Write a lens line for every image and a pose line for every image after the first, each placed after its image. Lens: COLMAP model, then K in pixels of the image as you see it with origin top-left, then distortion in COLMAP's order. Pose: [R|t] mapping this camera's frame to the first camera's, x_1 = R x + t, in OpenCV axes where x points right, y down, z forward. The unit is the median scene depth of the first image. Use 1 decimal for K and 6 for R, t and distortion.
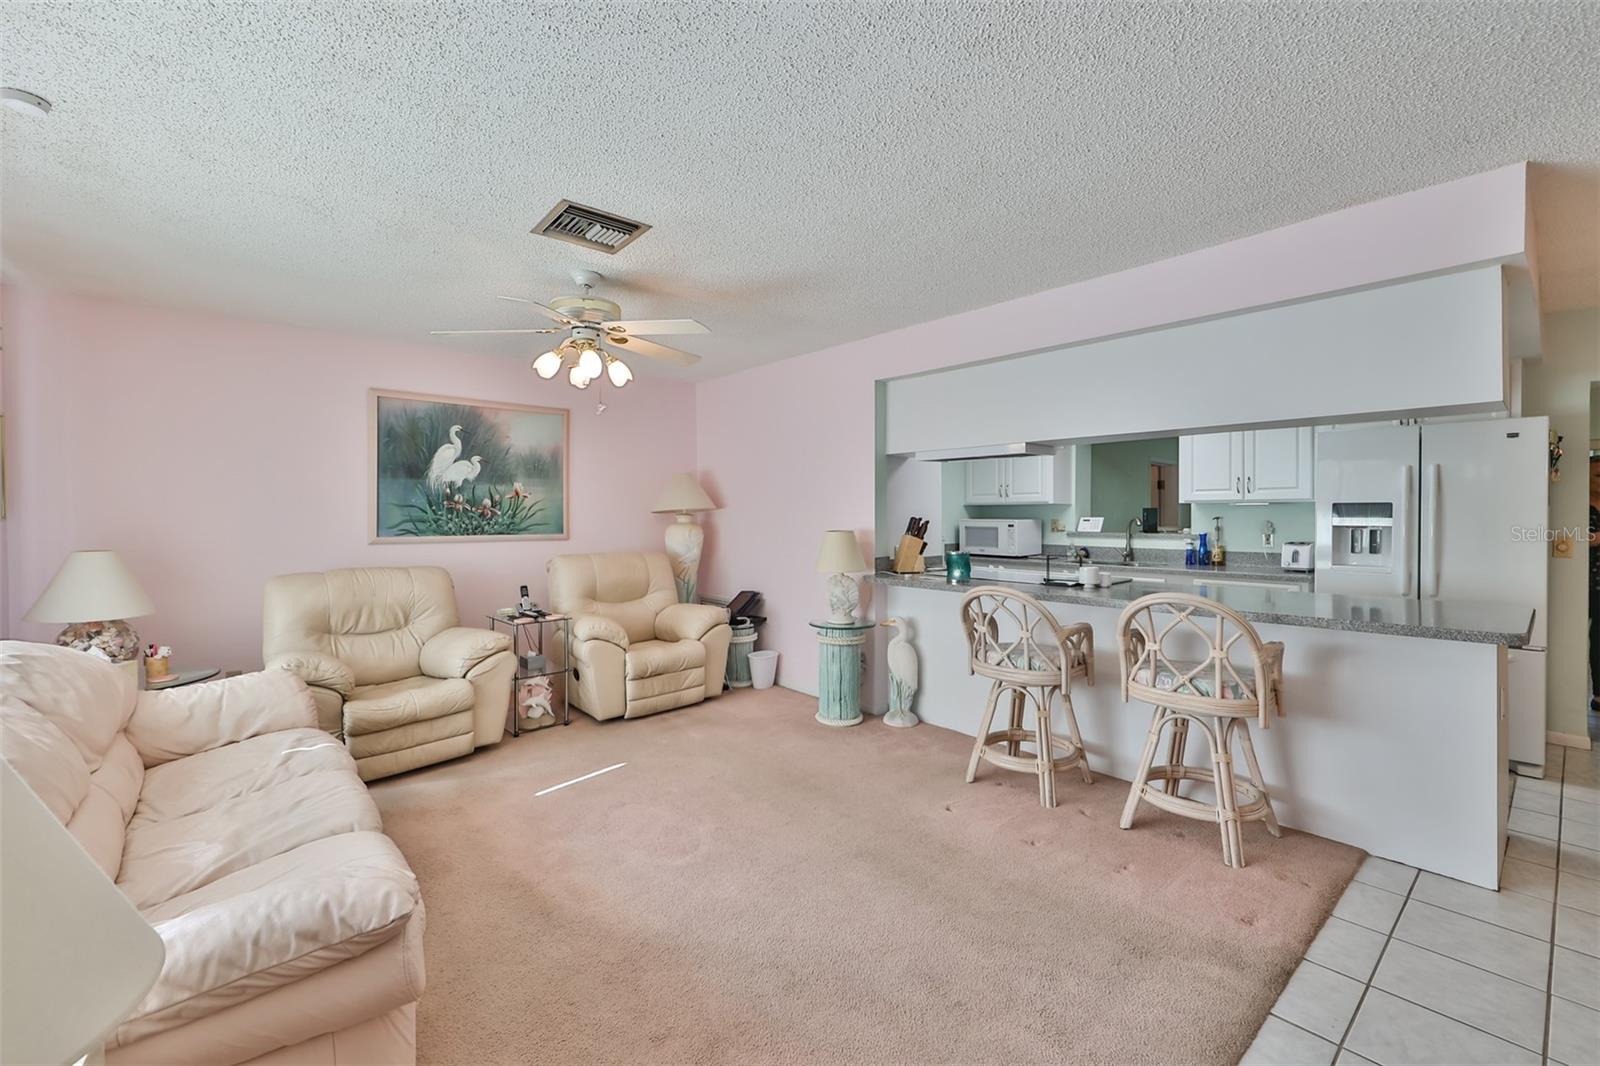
lens RADIAL K [[673.3, 0, 806.4], [0, 673.3, 519.6], [0, 0, 1]] dist [0.012466, -0.002373]
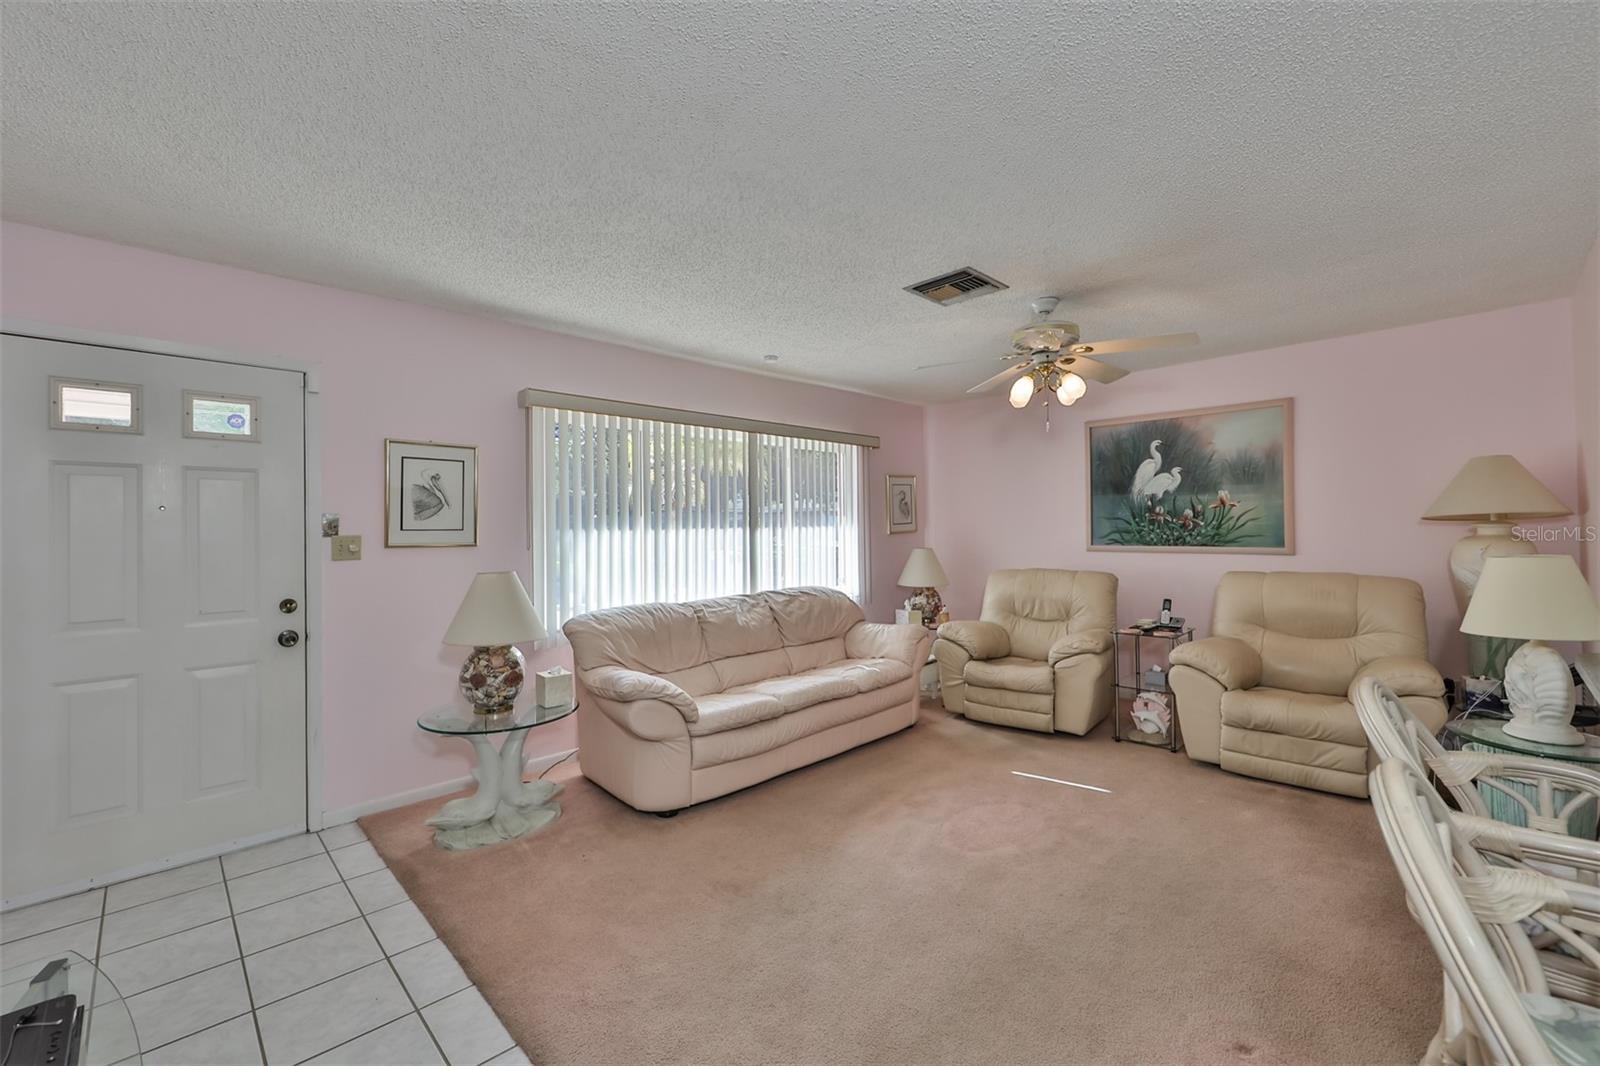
lens RADIAL K [[673.3, 0, 791.5], [0, 673.3, 522.9], [0, 0, 1]] dist [0.012466, -0.002373]
pose [[0.055298, -0.006715, -0.998447, 0.489104], [0.005455, 0.999964, -0.006423, -0.007998], [0.998455, -0.005091, 0.055333, 0.376013]]
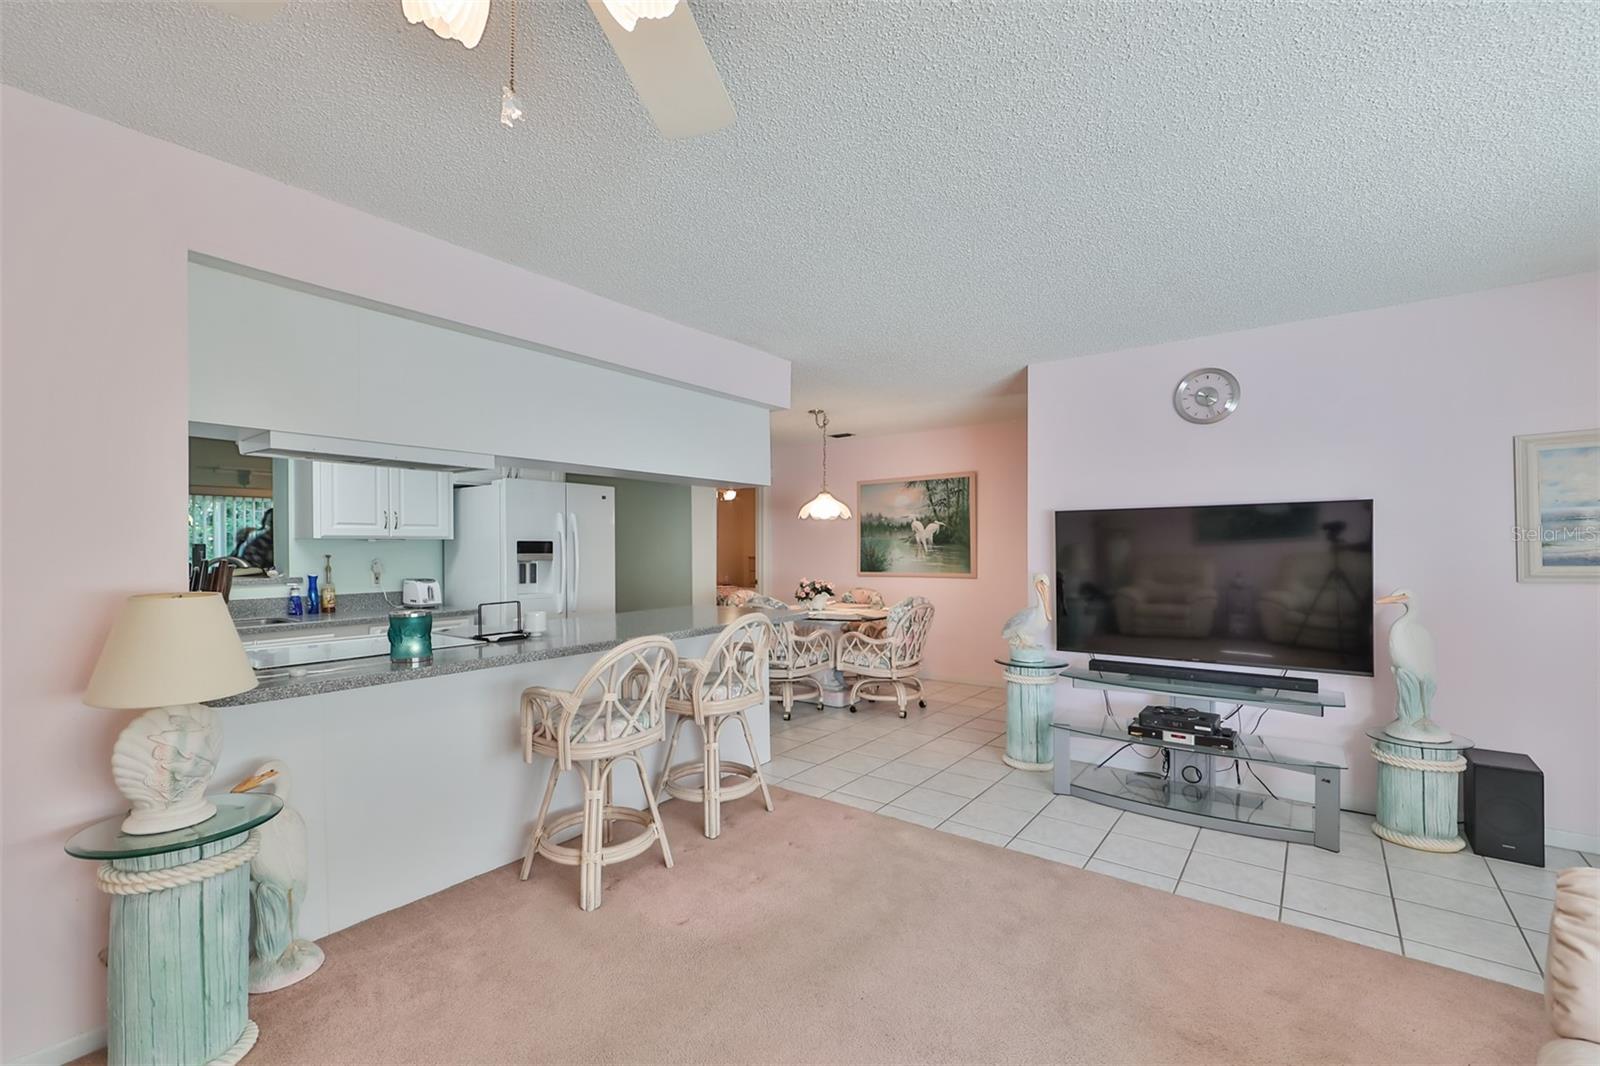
lens RADIAL K [[673.3, 0, 789.1], [0, 673.3, 543.9], [0, 0, 1]] dist [0.012466, -0.002373]
pose [[-0.206575, 0.009276, 0.978387, -0.387395], [0.013850, 0.999883, -0.006556, -0.005145], [-0.978333, 0.012197, -0.206679, 0.678831]]
